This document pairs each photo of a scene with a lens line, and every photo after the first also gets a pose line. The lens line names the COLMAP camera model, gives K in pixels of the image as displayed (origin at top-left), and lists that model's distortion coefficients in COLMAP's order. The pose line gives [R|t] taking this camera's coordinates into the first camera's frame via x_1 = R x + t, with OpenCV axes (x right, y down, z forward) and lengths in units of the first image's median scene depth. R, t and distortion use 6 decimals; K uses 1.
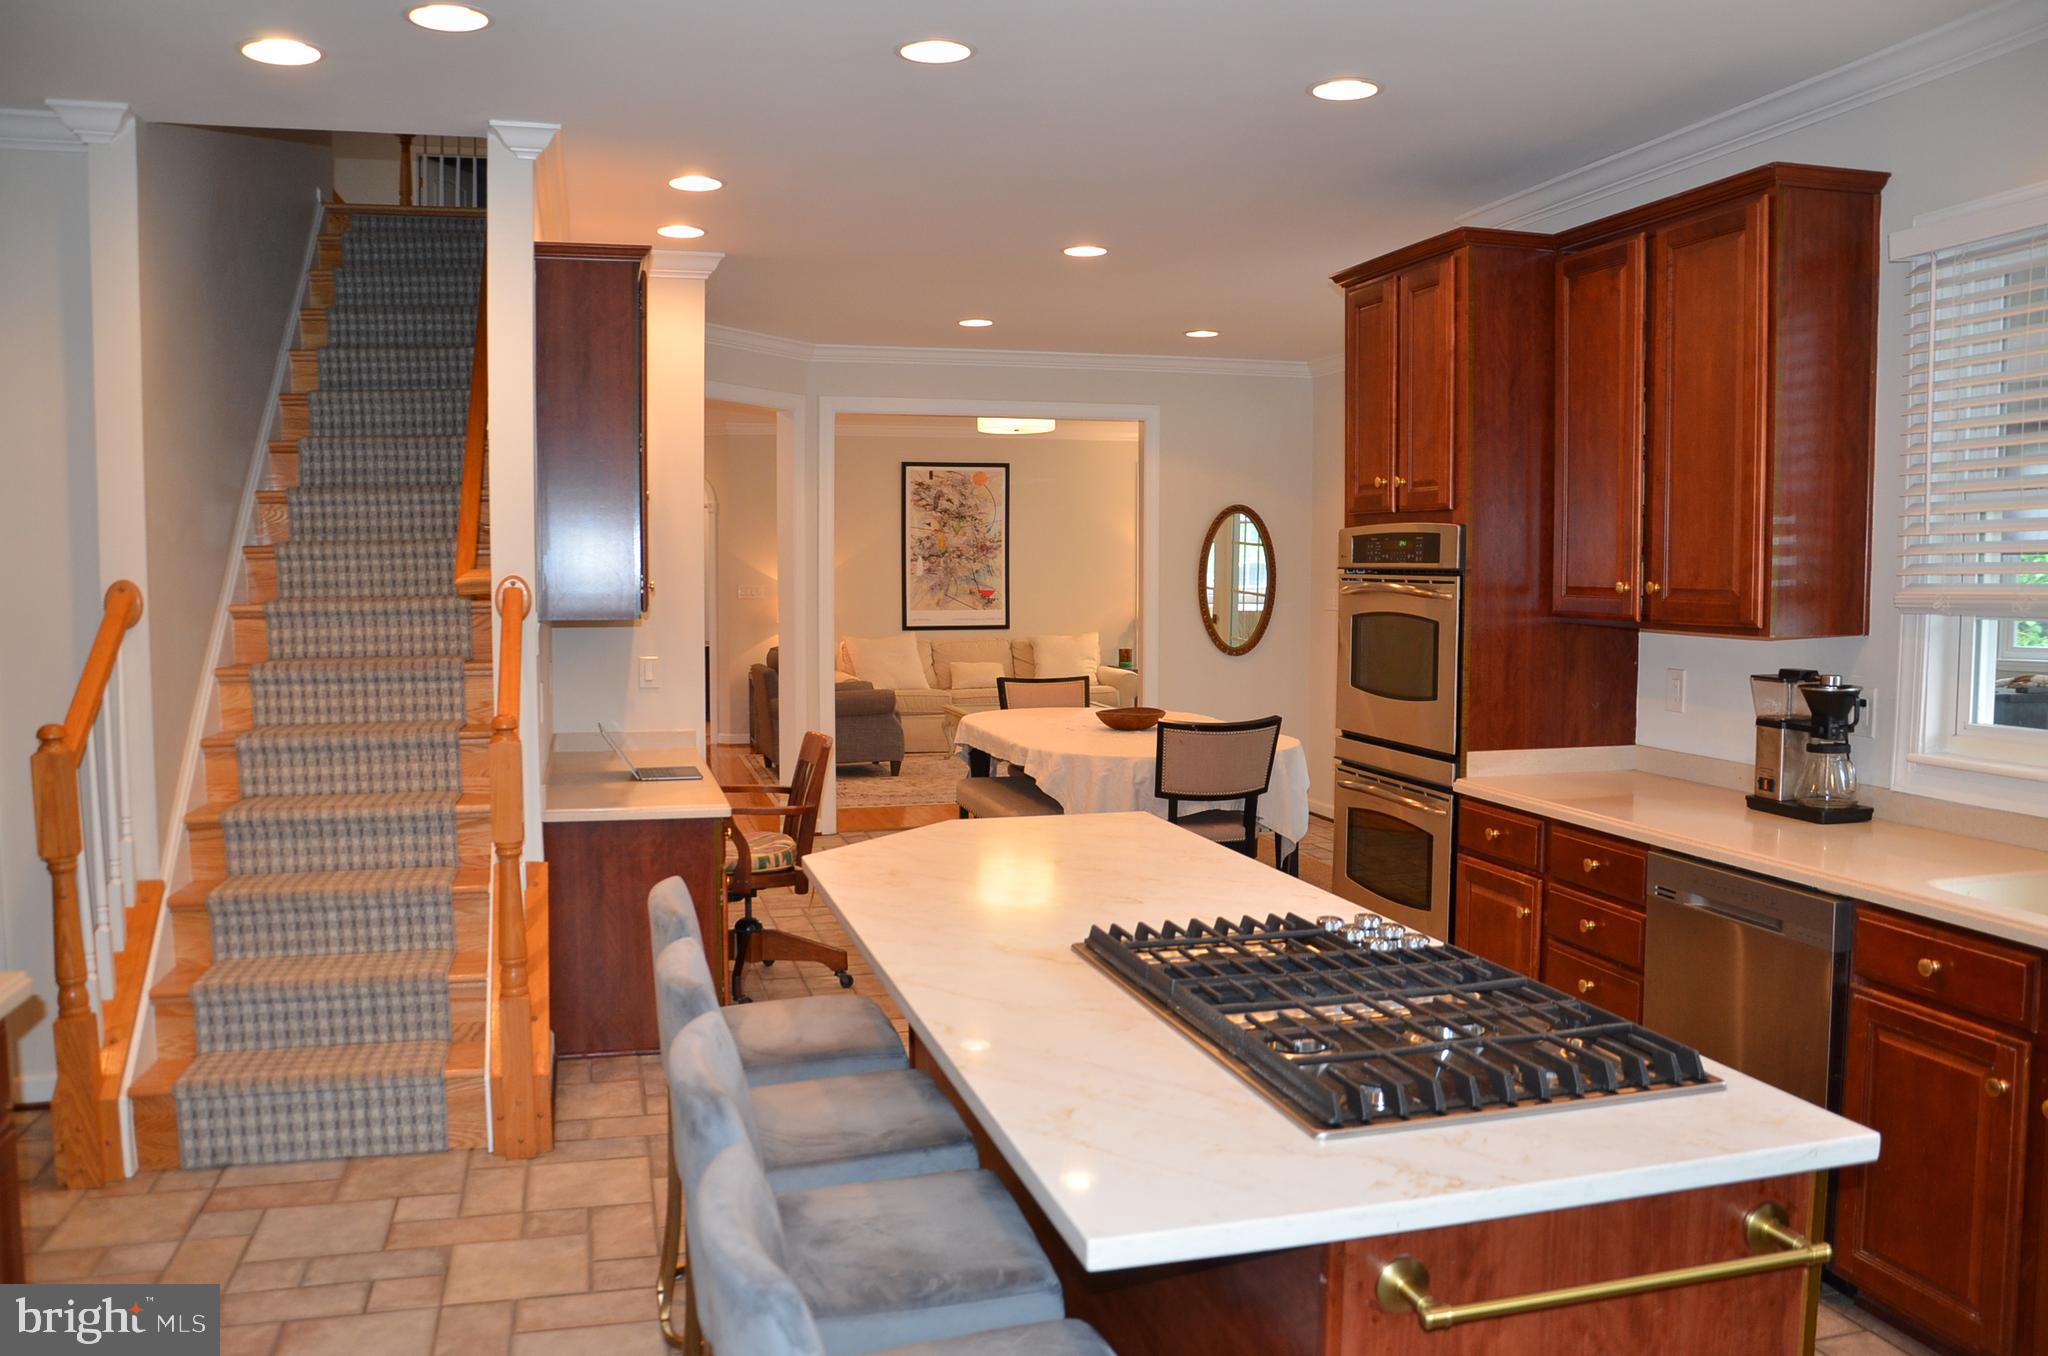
lens RADIAL K [[1629.5, 0, 1025.1], [0, 1629.5, 675.8], [0, 0, 1]] dist [-0.091404, 0.023925]
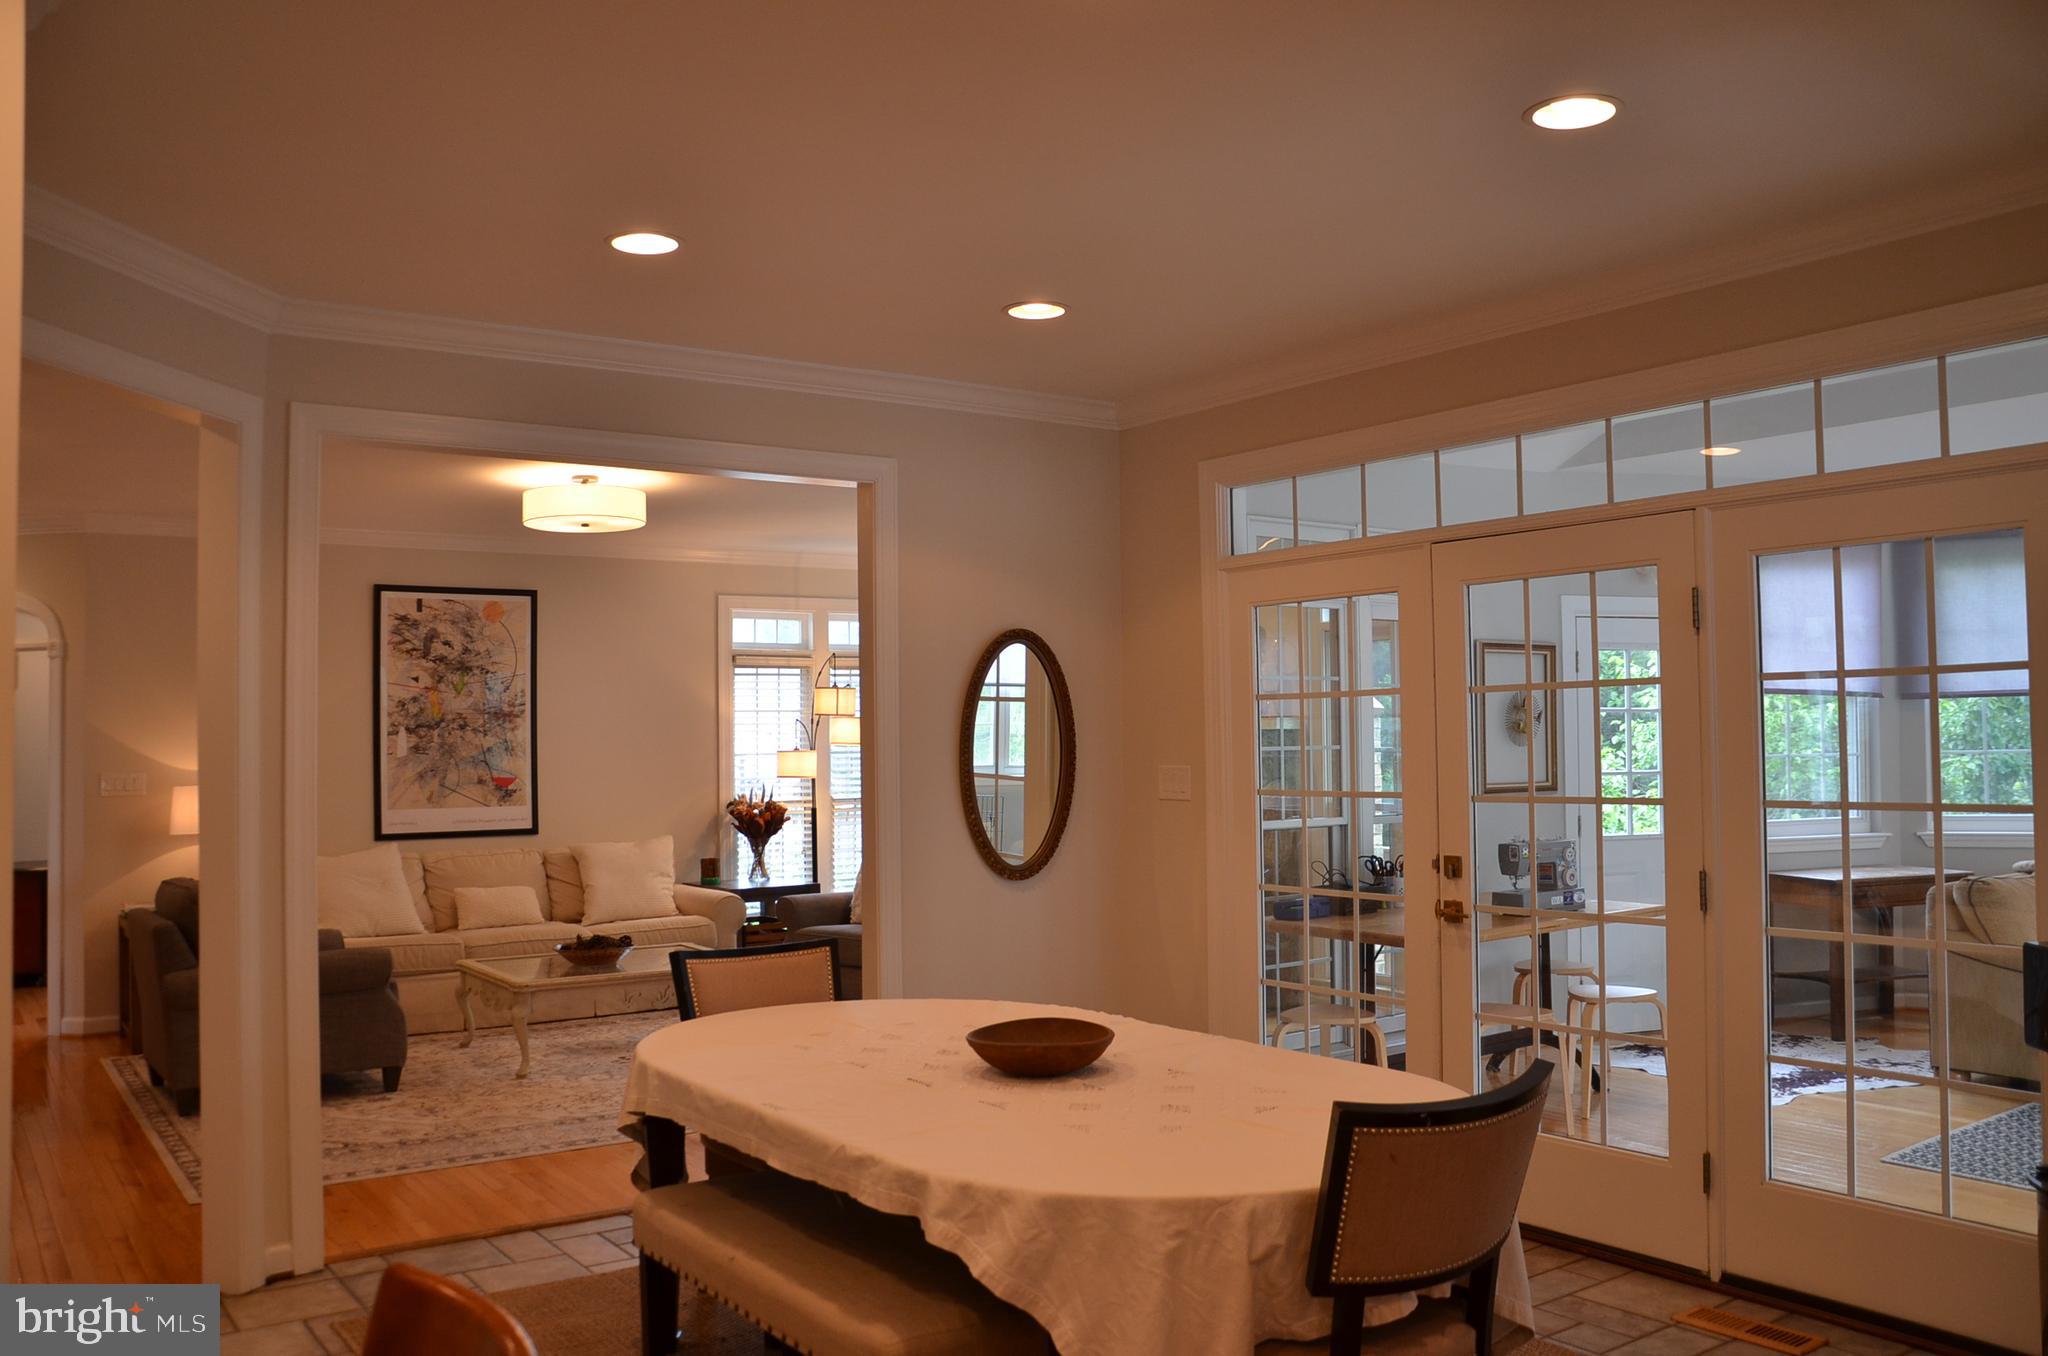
lens RADIAL K [[1629.5, 0, 1022.2], [0, 1629.5, 687.2], [0, 0, 1]] dist [-0.091404, 0.023925]
pose [[0.936511, 0.000536, 0.350637, -0.057657], [0.035614, 0.994682, -0.096641, -0.017663], [-0.348824, 0.102993, 0.931512, 0.304236]]
